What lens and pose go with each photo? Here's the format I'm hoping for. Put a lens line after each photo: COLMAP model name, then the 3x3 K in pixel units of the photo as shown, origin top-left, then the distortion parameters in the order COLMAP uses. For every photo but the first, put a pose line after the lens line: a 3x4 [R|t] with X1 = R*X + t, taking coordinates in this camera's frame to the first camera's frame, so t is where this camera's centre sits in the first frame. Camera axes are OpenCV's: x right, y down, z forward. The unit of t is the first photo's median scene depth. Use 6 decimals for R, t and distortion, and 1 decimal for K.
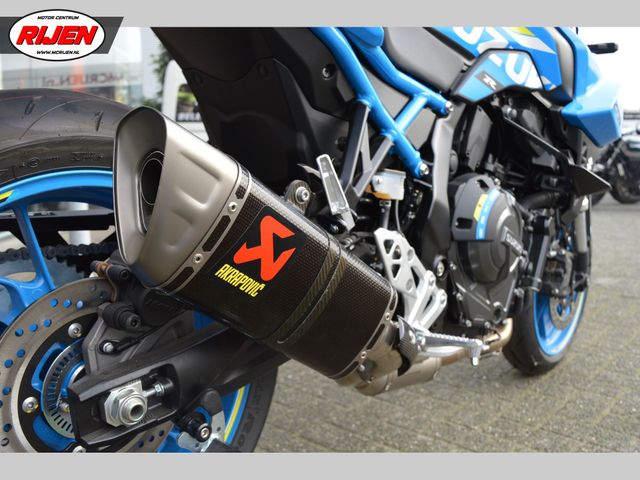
lens RADIAL K [[592.7, 0, 321.4], [0, 592.7, 239.0], [0, 0, 1]] dist [-0.078999, 0.000000]
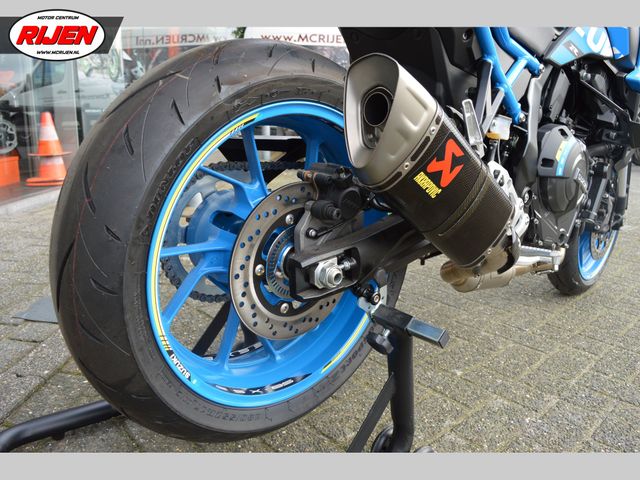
lens RADIAL K [[502.4, 0, 320.7], [0, 502.4, 238.6], [0, 0, 1]] dist [-0.095279, 0.019444]
pose [[0.995359, 0.054304, -0.079444, -0.162672], [-0.045228, 0.992690, 0.111895, 0.042429], [0.084940, -0.107782, 0.990539, -0.112166]]
